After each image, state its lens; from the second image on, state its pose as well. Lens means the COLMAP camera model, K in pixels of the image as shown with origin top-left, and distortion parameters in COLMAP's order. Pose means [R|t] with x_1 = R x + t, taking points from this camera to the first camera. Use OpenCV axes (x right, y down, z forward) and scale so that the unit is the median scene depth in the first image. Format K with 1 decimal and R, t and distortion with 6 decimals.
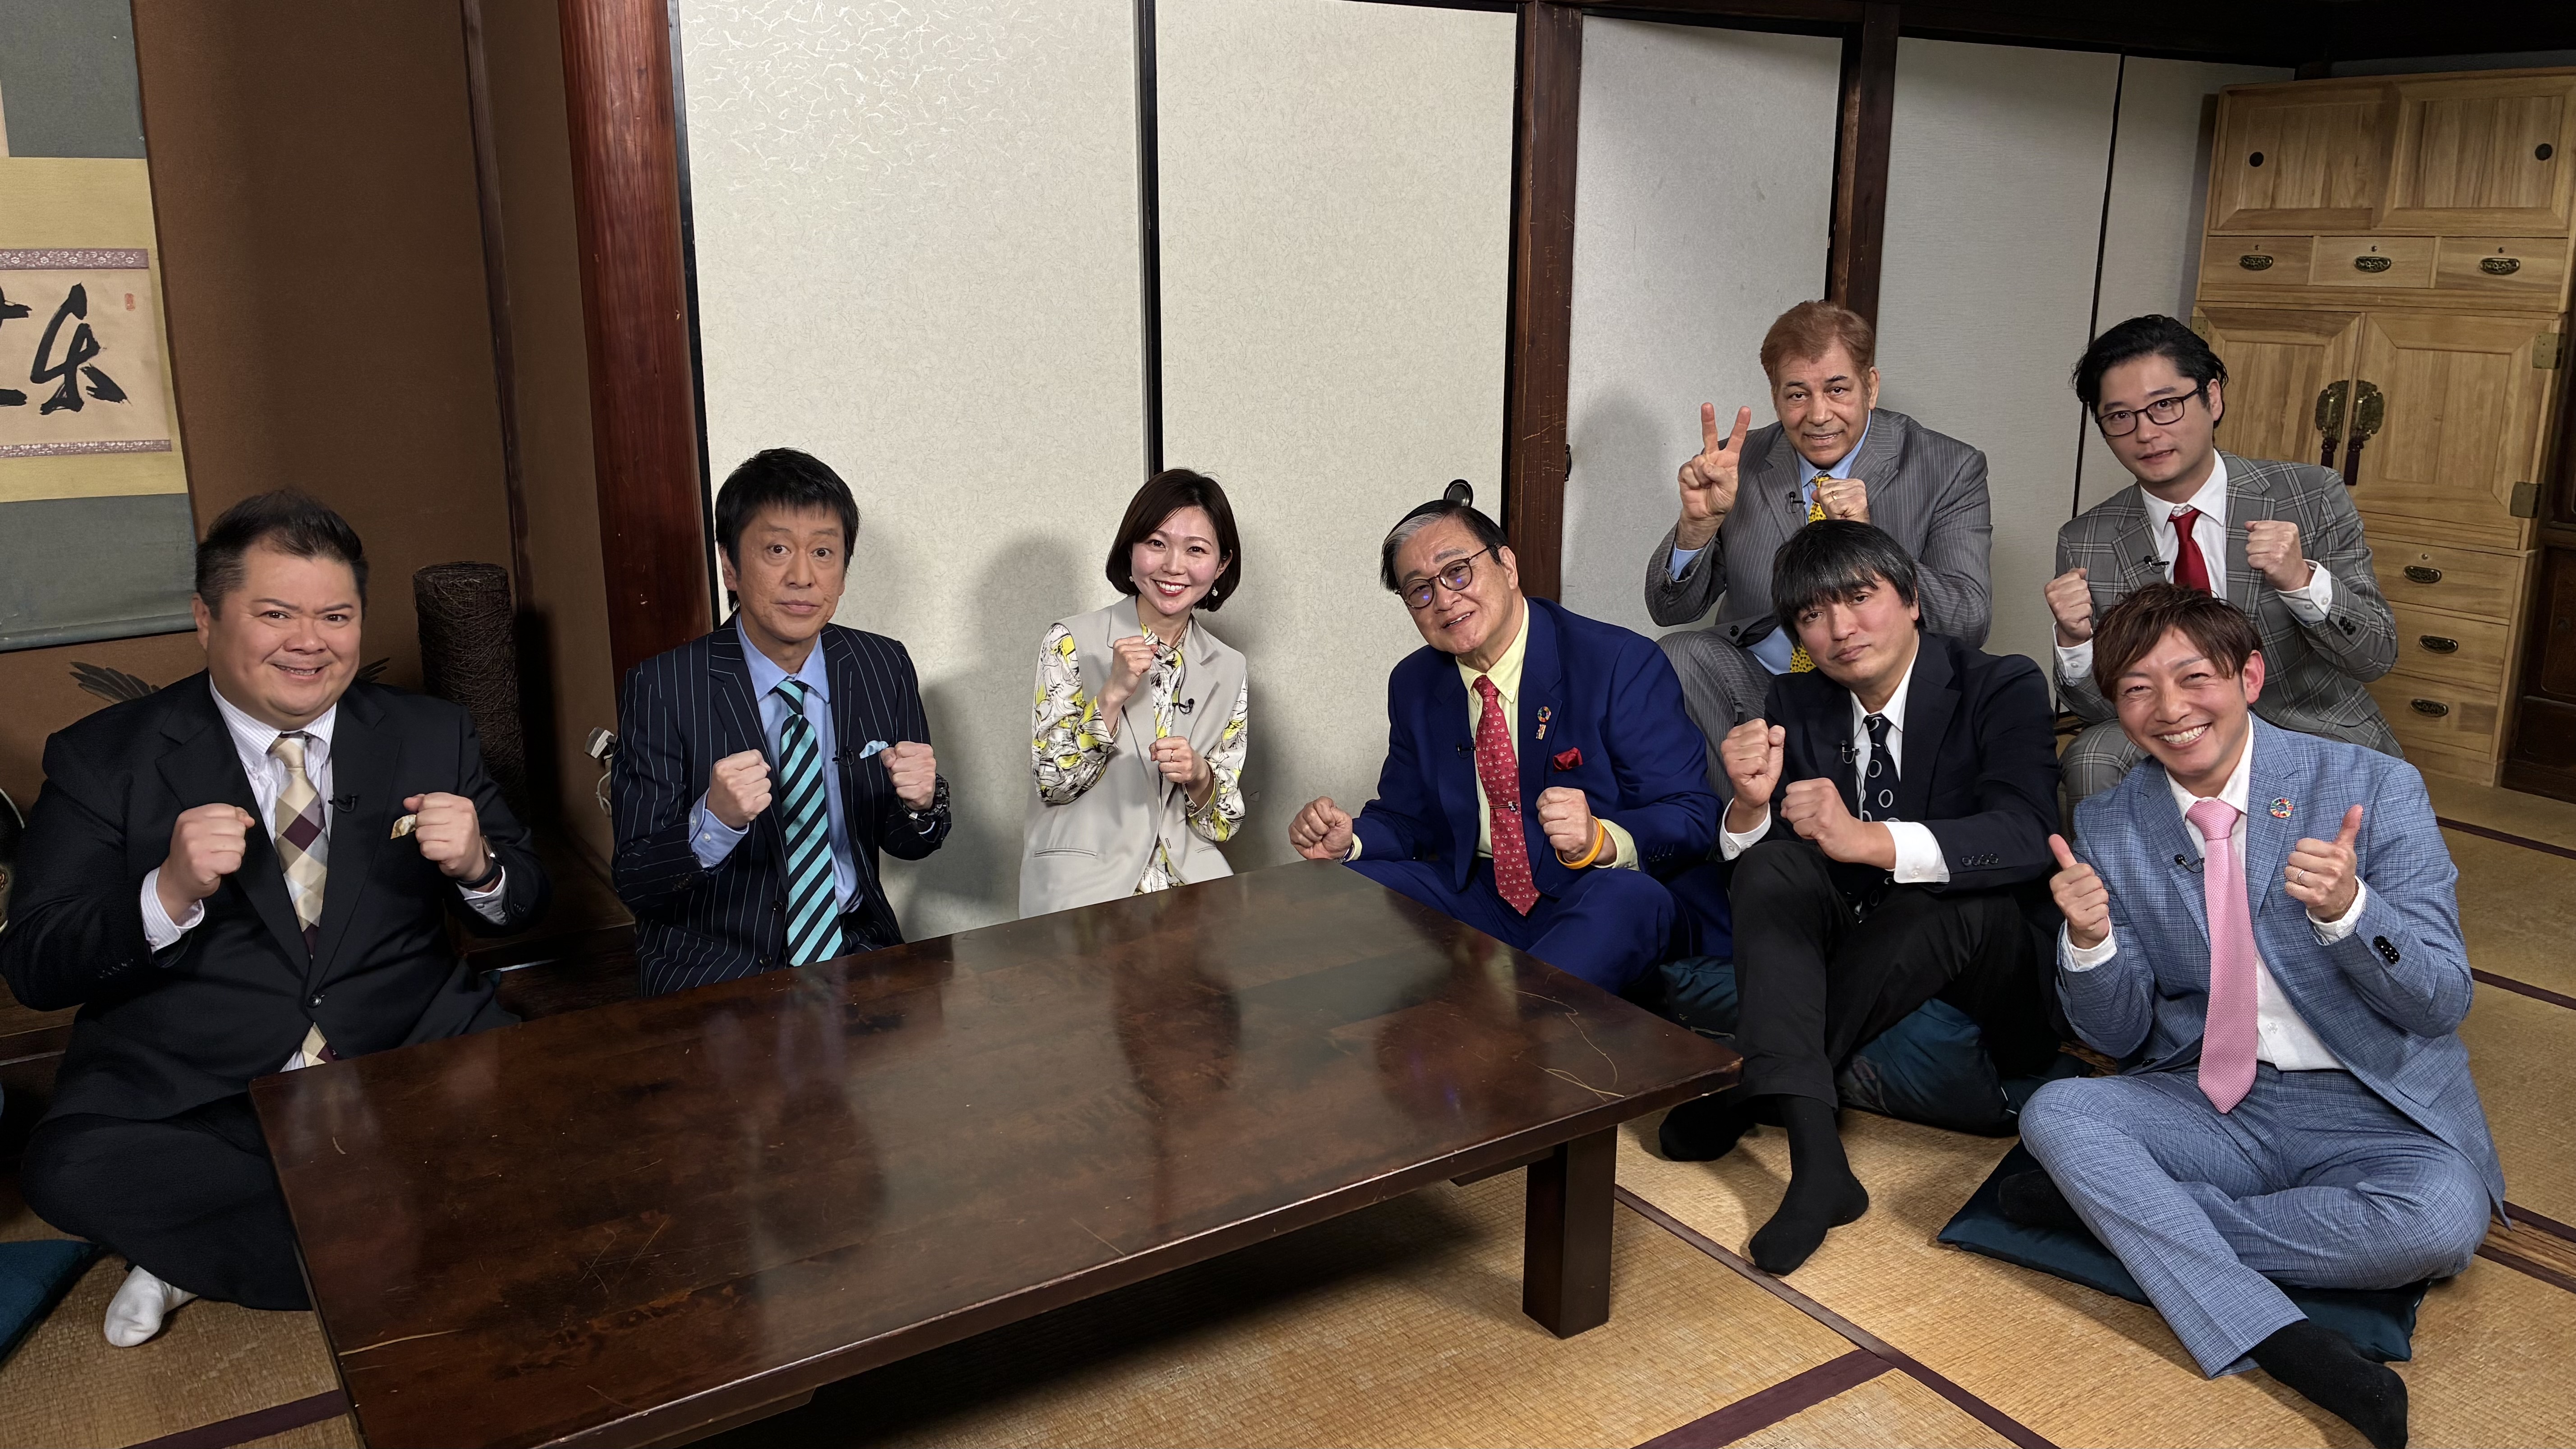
lens RADIAL K [[2045.6, 0, 1301.0], [0, 2045.6, 687.9], [0, 0, 1]] dist [0.001372, -0.000265]
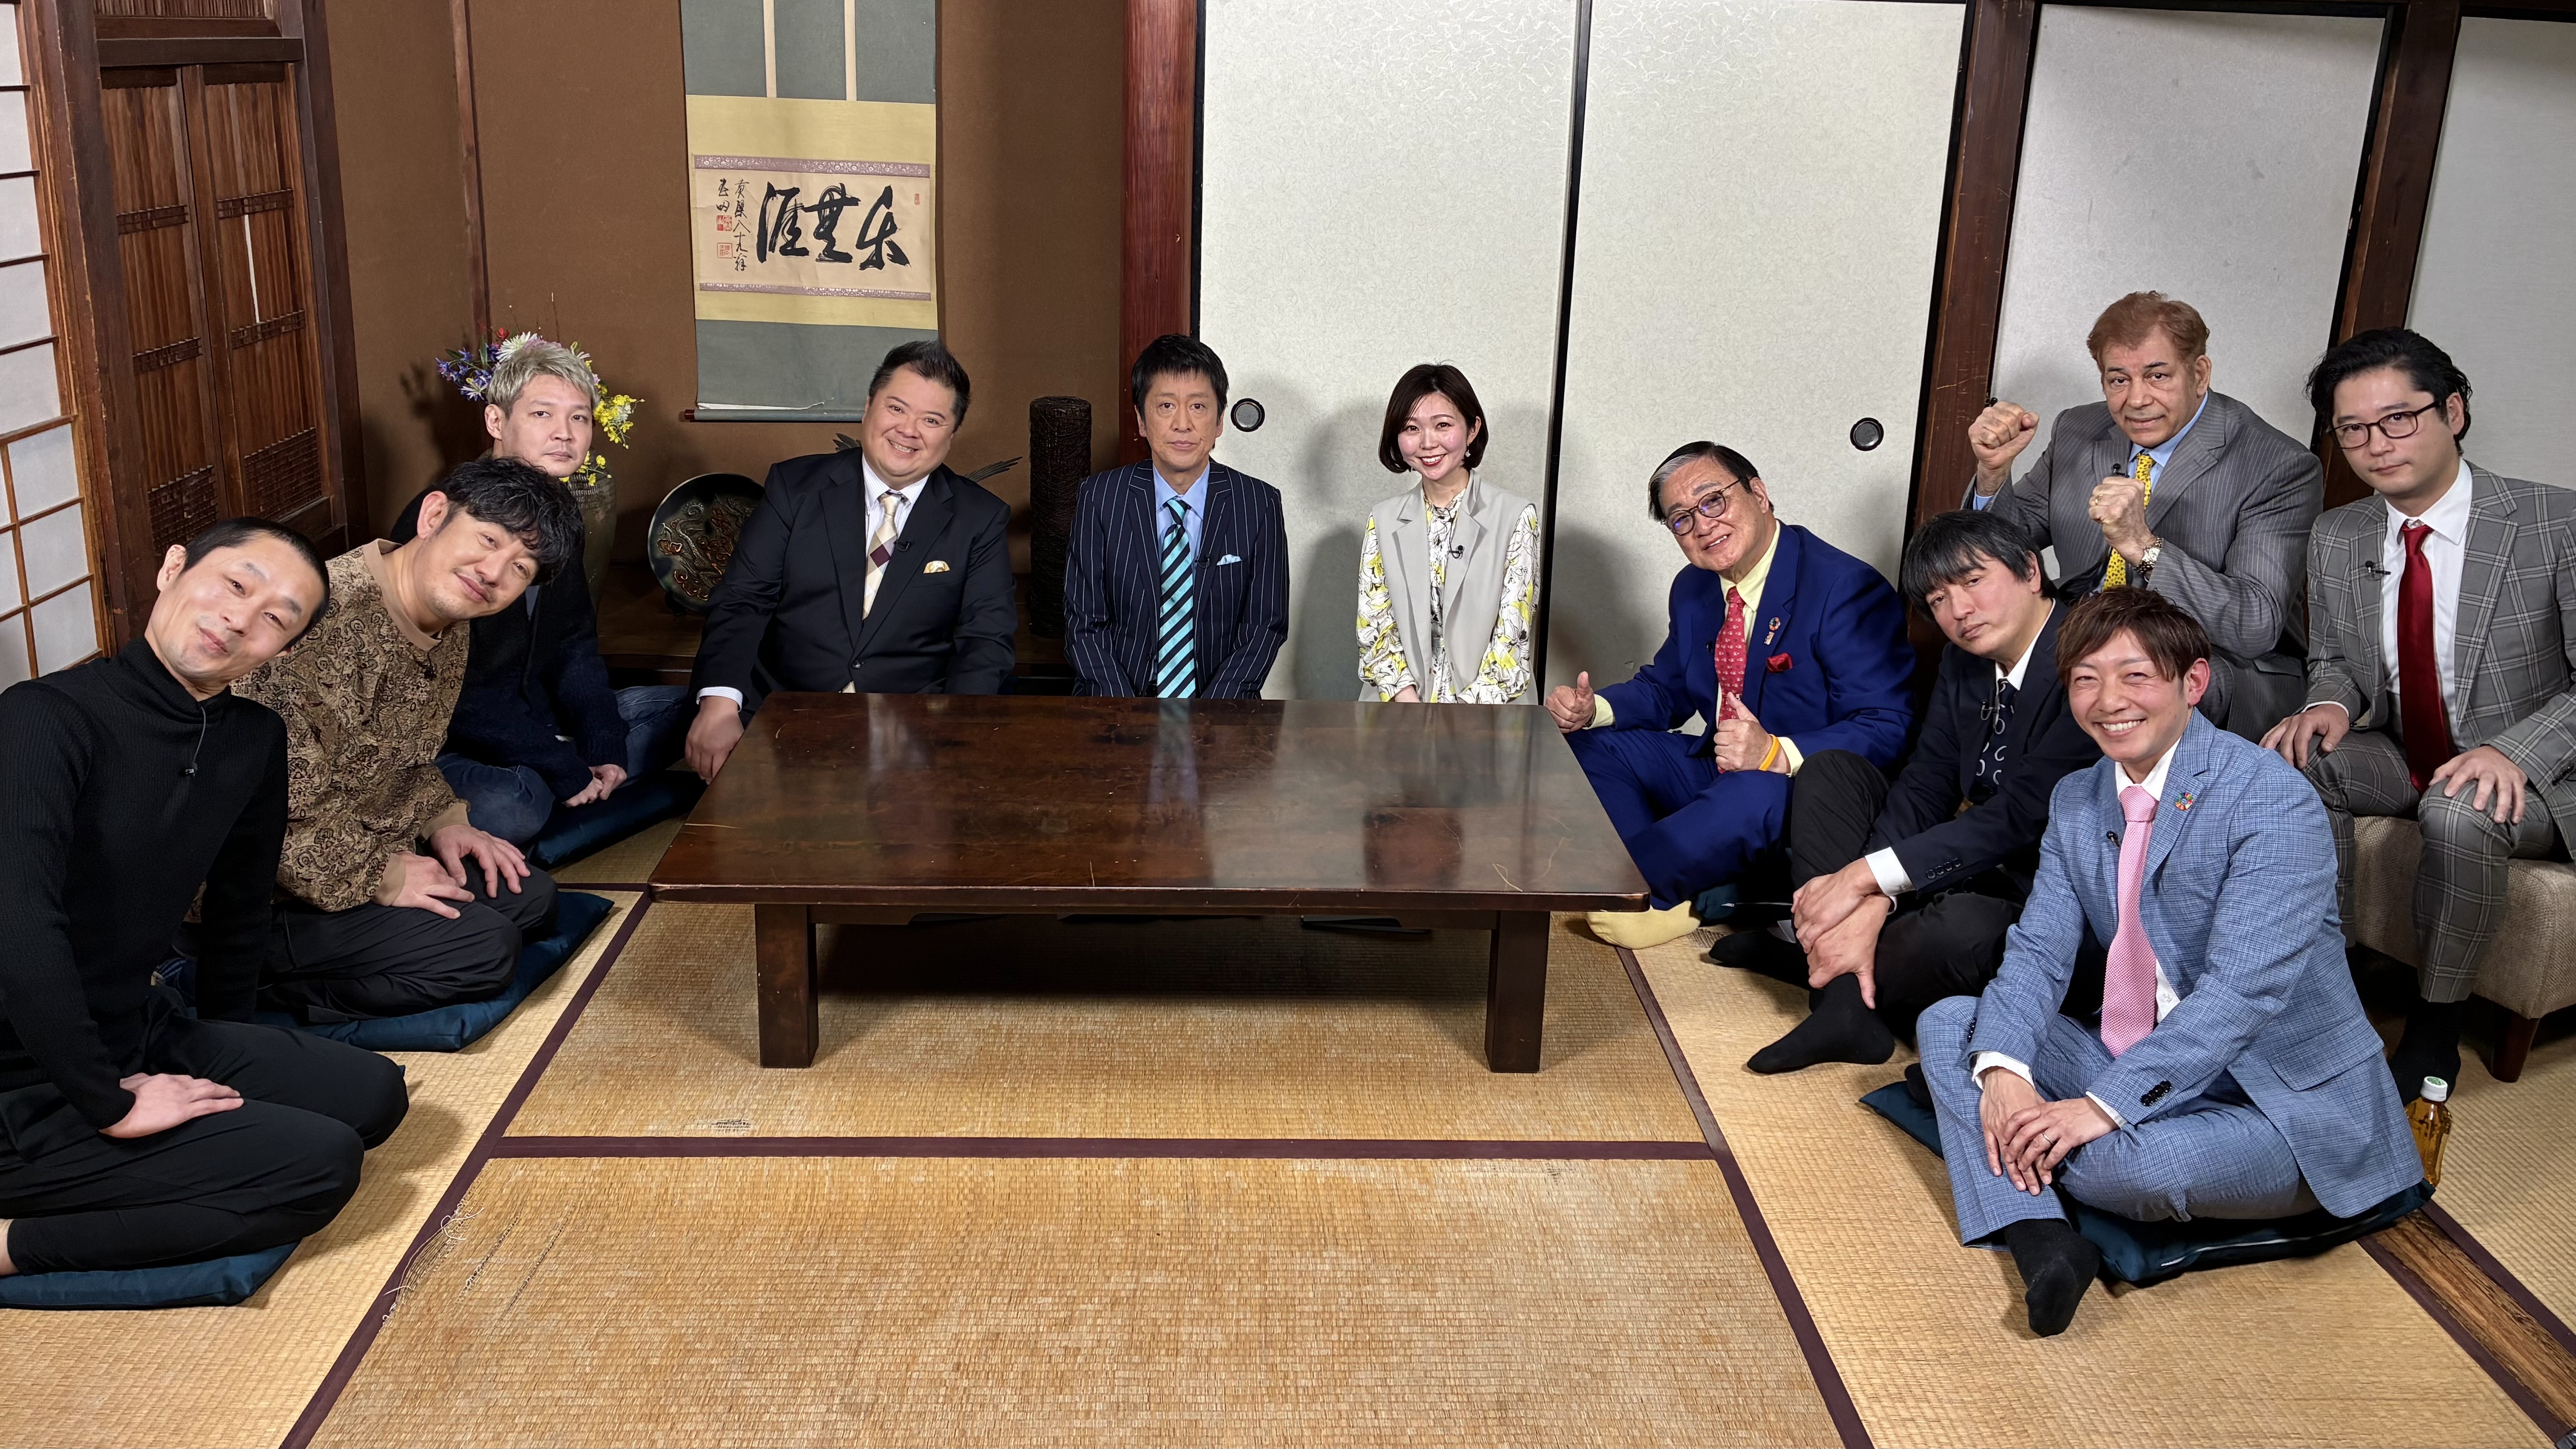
lens RADIAL K [[1997.7, 0, 1307.4], [0, 1997.7, 605.3], [0, 0, 1]] dist [0.007261, -0.001928]
pose [[0.862313, 0.156936, -0.481443, 0.426797], [-0.142510, 0.987546, 0.066661, -0.034137], [0.485909, 0.011128, 0.873939, -0.134370]]
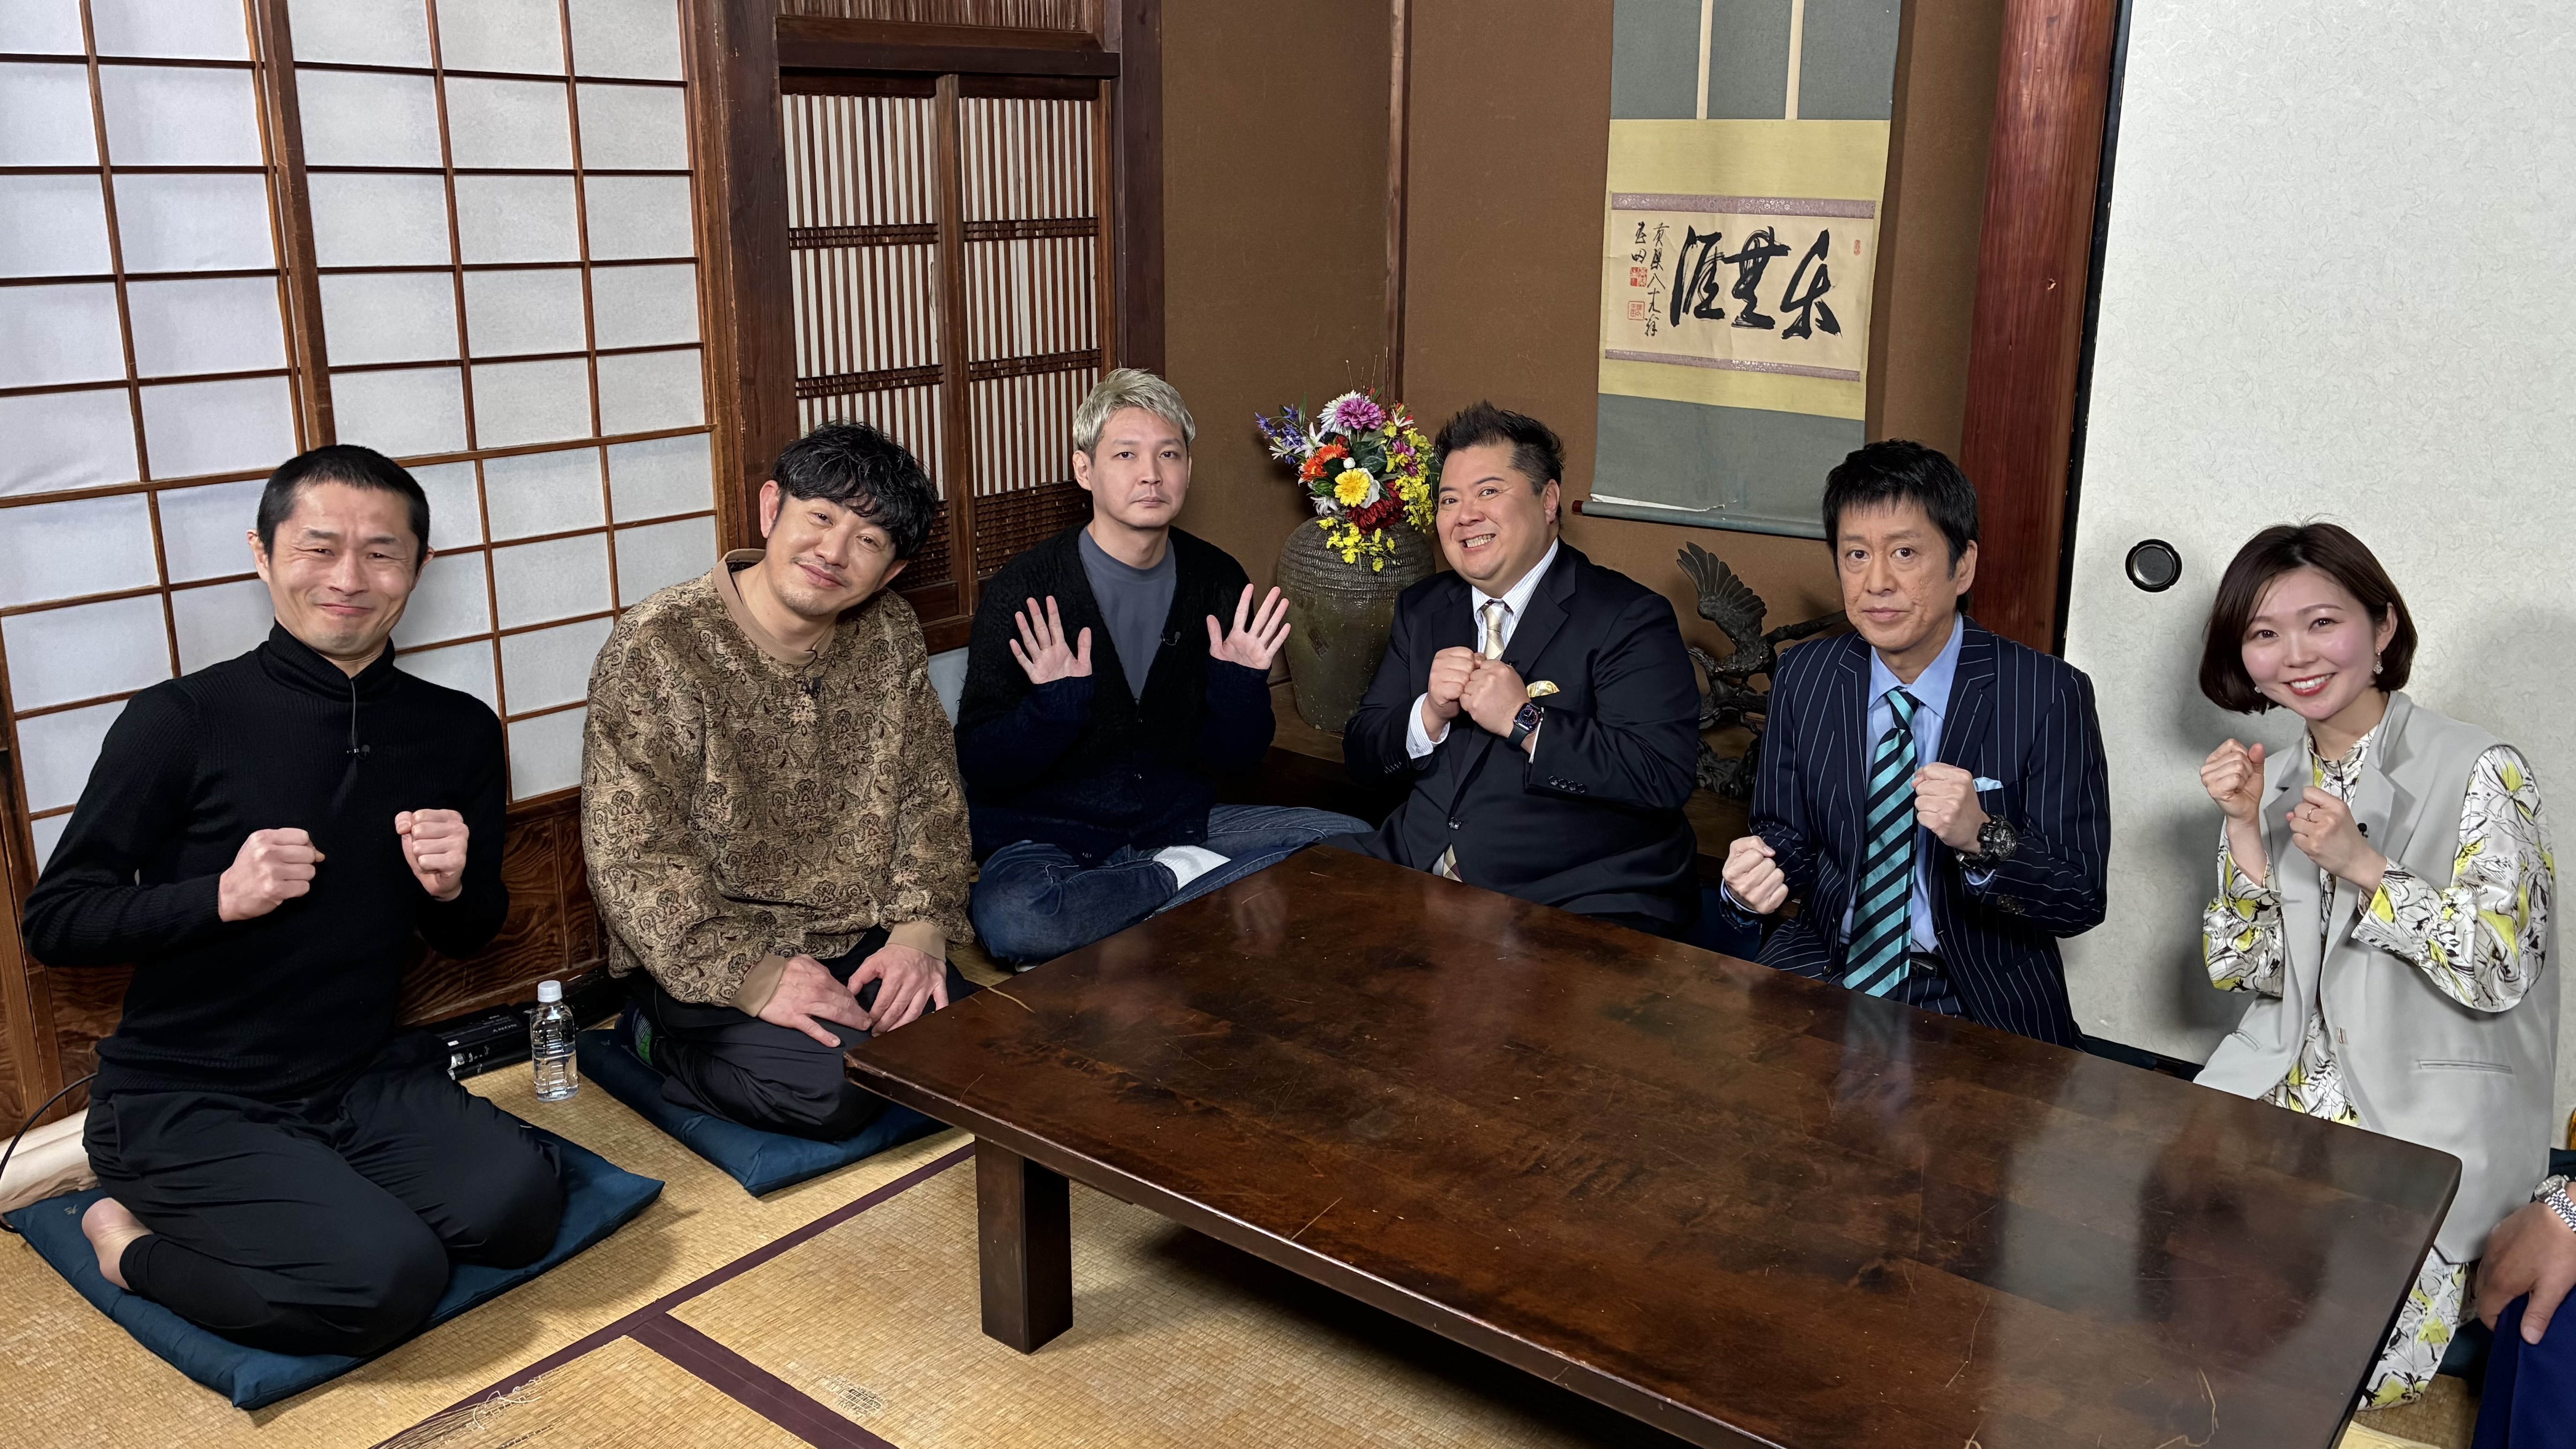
lens RADIAL K [[2018.6, 0, 1335.4], [0, 2018.6, 626.6], [0, 0, 1]] dist [-0.024228, 0.049611]
pose [[0.326163, 0.214898, -0.920563, 0.407216], [-0.221010, 0.964164, 0.146770, -0.087497], [0.919115, 0.155583, 0.361969, 0.369734]]
